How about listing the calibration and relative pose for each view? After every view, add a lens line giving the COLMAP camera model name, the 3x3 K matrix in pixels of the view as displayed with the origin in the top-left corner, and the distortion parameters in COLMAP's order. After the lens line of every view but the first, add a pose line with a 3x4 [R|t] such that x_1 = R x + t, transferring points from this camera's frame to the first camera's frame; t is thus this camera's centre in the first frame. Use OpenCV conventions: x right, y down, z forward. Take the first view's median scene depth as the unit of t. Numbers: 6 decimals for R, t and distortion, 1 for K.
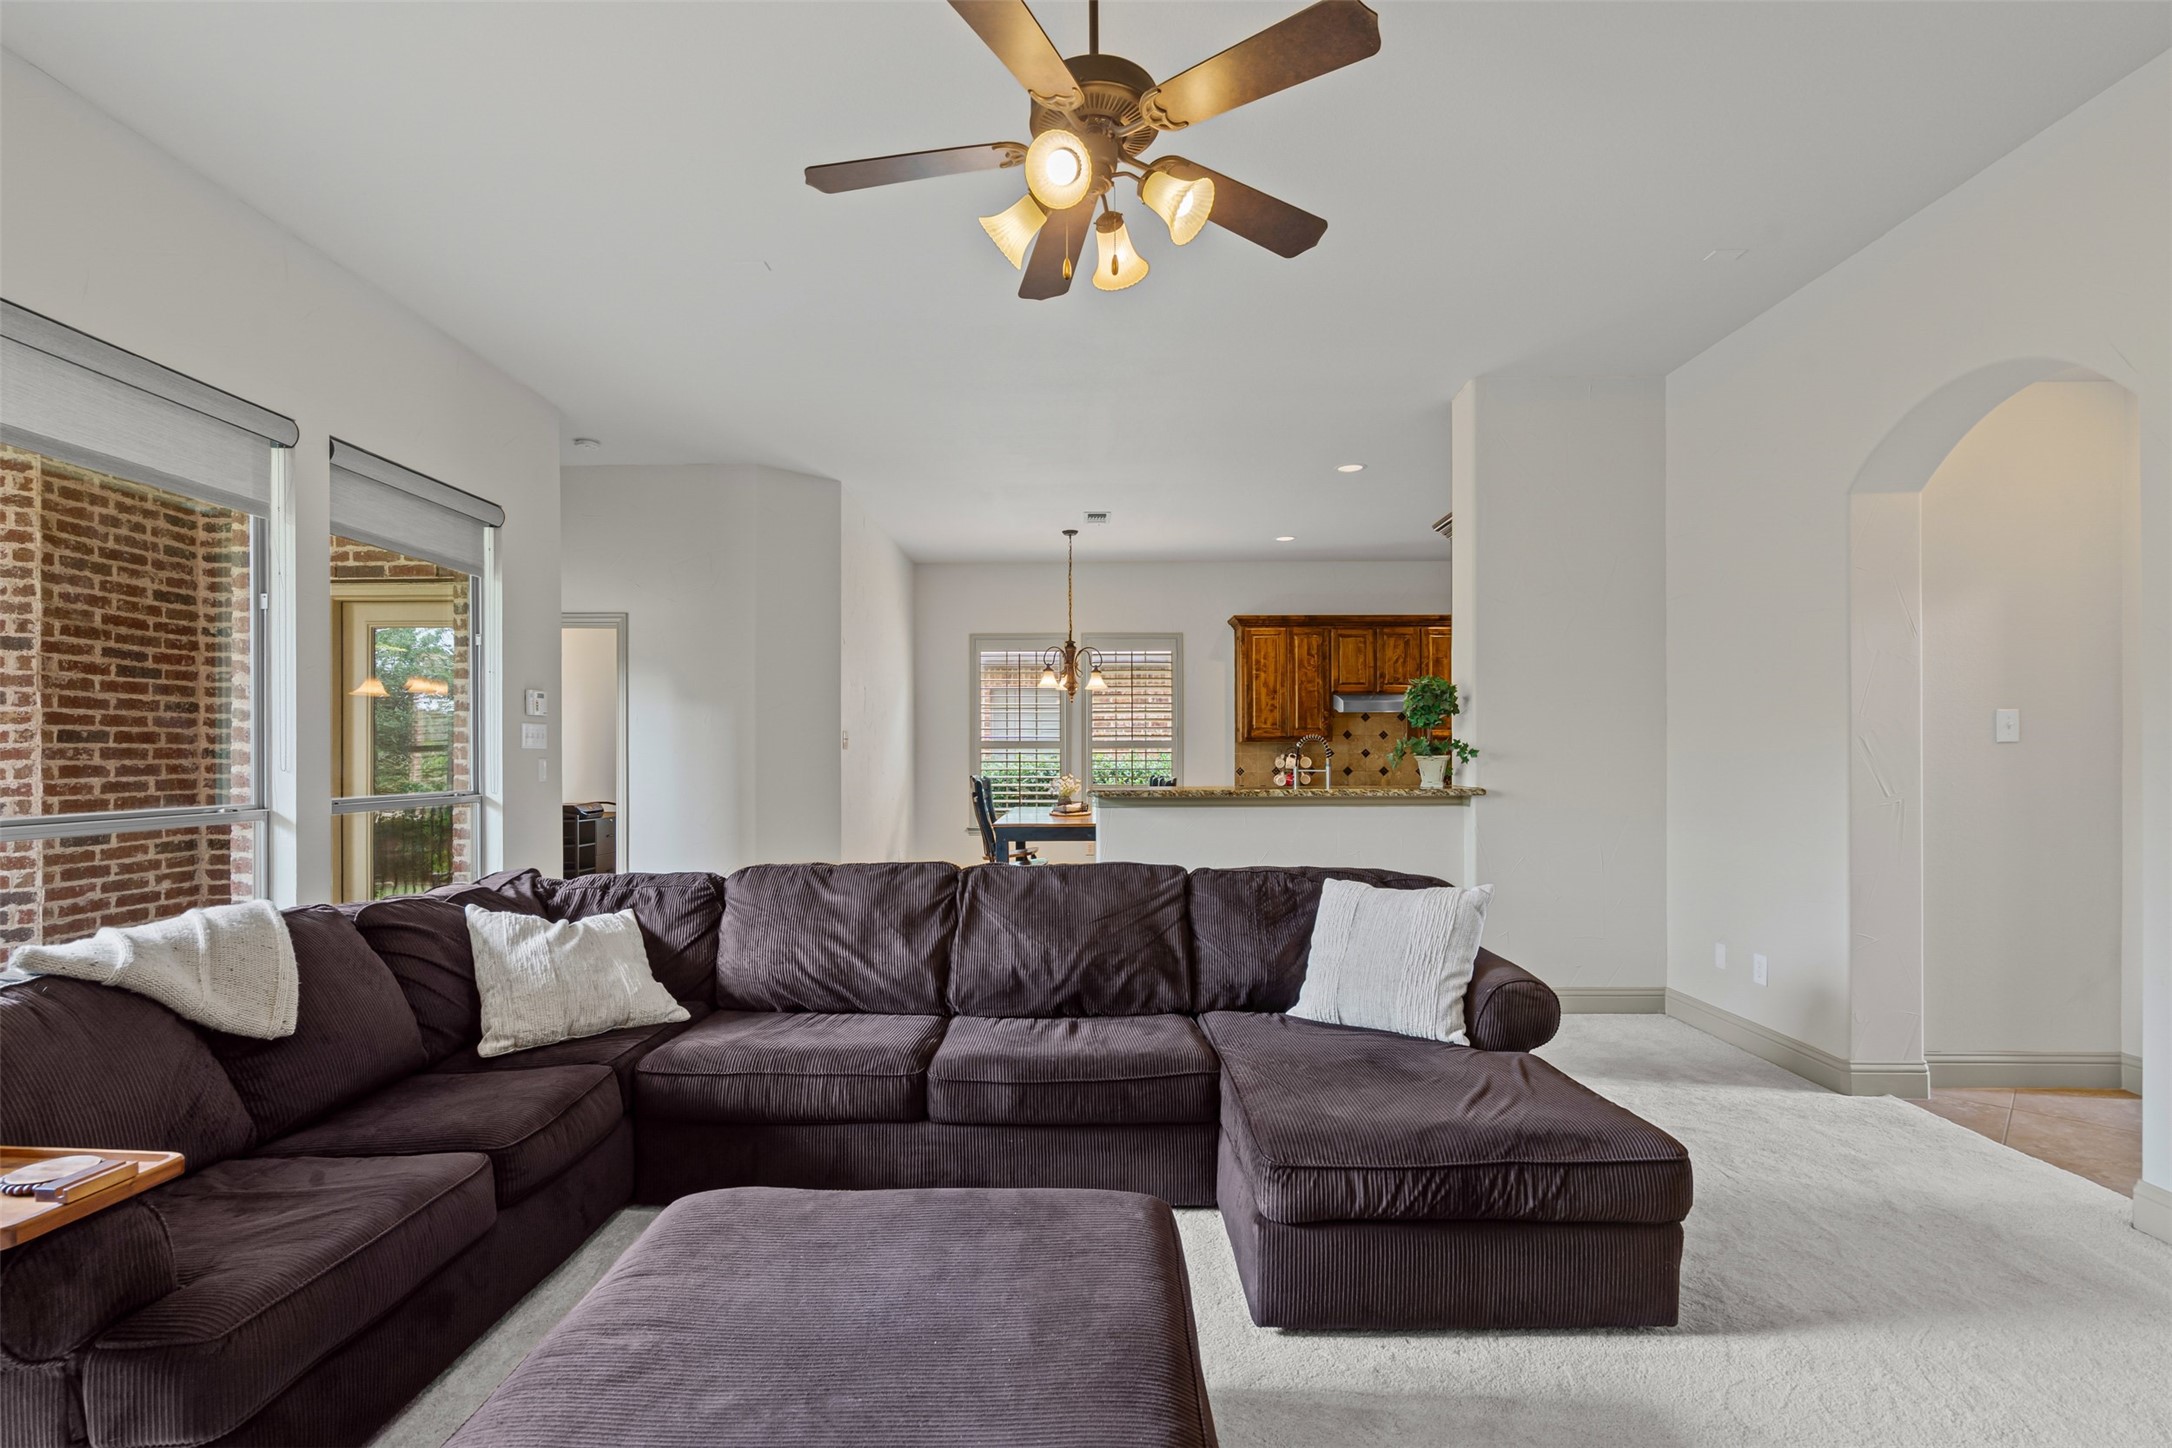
lens RADIAL K [[995.9, 0, 1076.1], [0, 995.9, 752.9], [0, 0, 1]] dist [-0.005132, 0.001712]
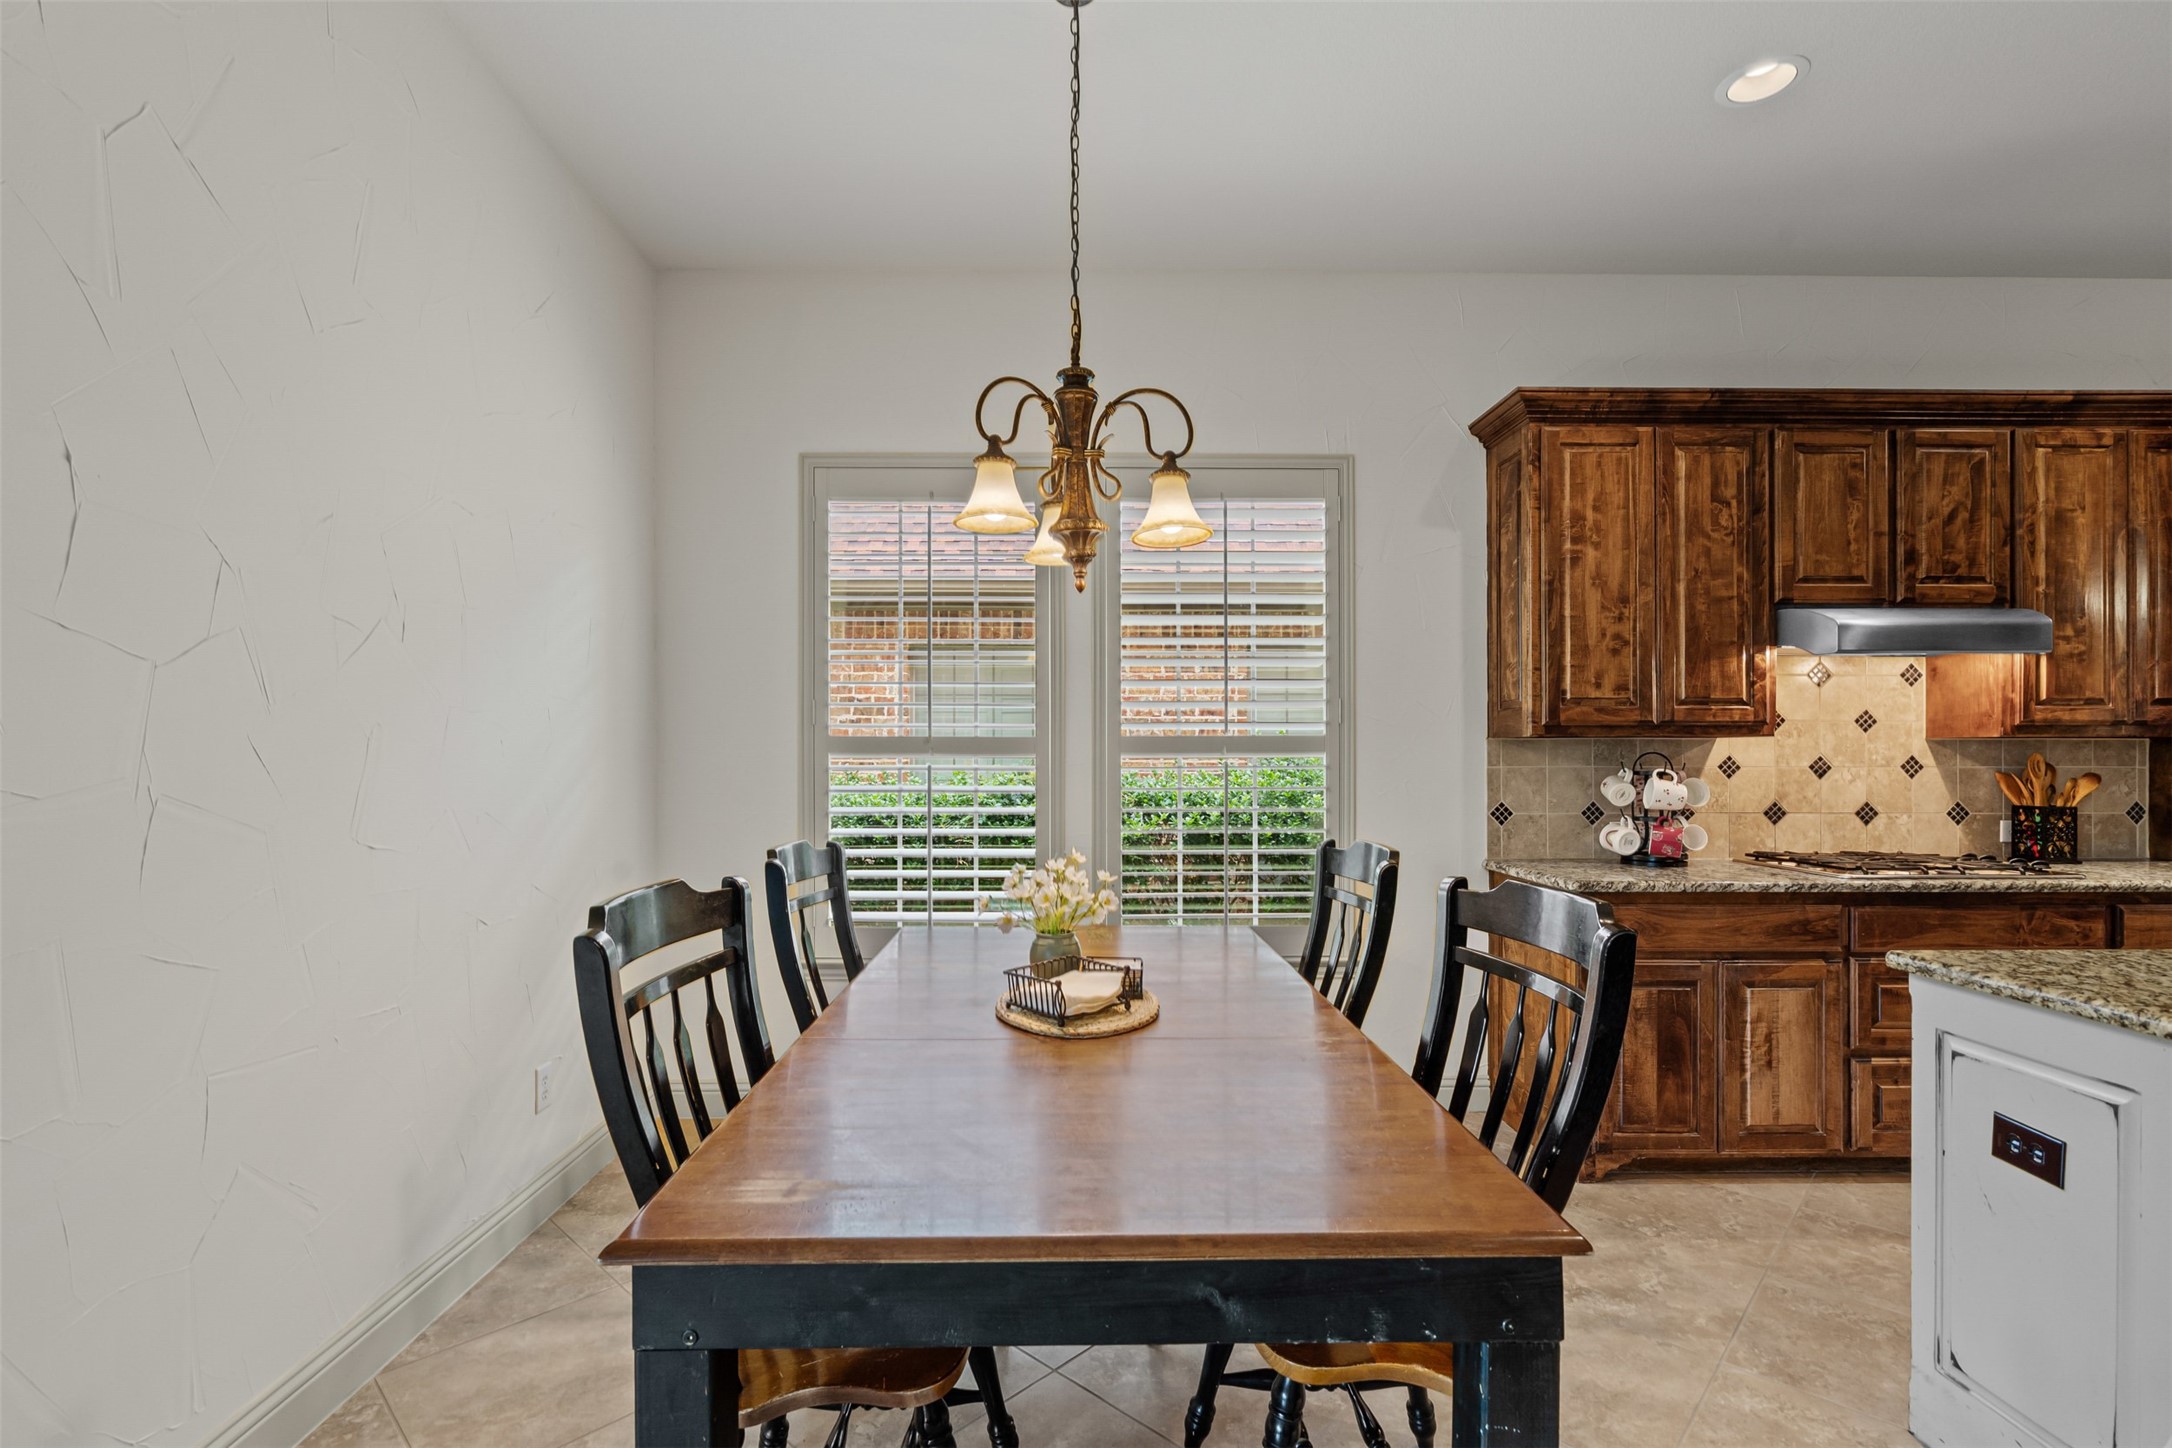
lens RADIAL K [[995.9, 0, 1058.4], [0, 995.9, 754.6], [0, 0, 1]] dist [-0.005132, 0.001712]
pose [[0.999944, -0.000710, 0.010551, -0.032961], [0.000701, 0.999999, 0.000843, -0.014384], [-0.010552, -0.000835, 0.999944, 1.734208]]
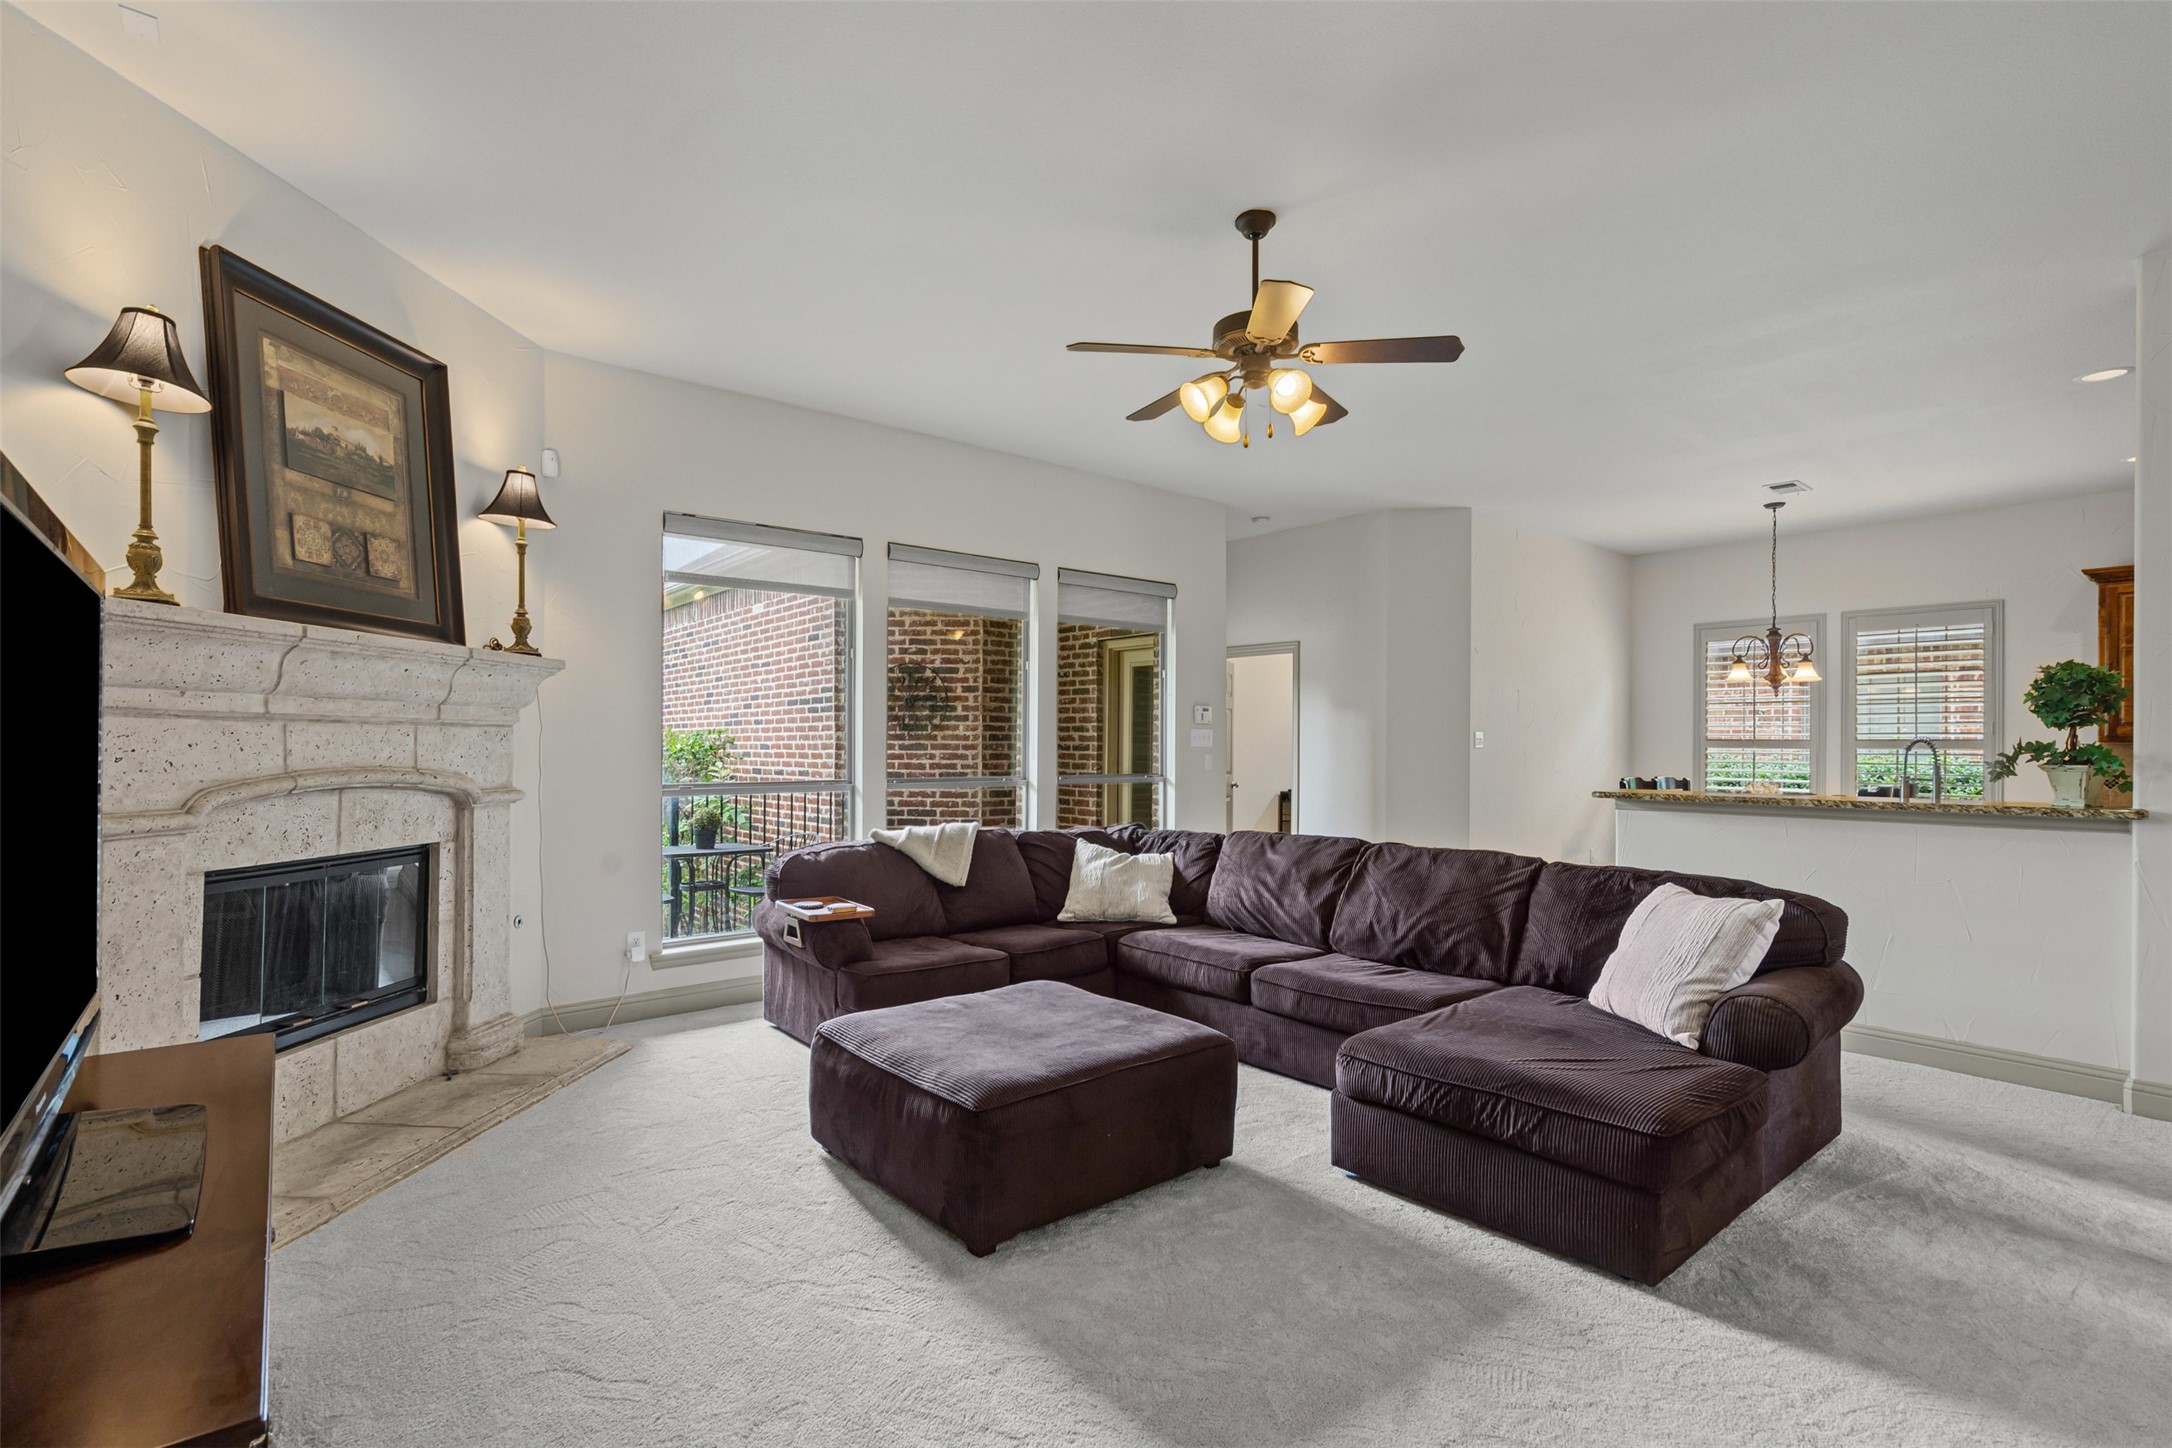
lens RADIAL K [[995.9, 0, 1063.9], [0, 995.9, 744.0], [0, 0, 1]] dist [-0.005132, 0.001712]
pose [[0.649163, 0.007140, -0.760616, 0.614985], [-0.008290, 0.999963, 0.002311, -0.013430], [0.760604, 0.004806, 0.649198, -0.130592]]
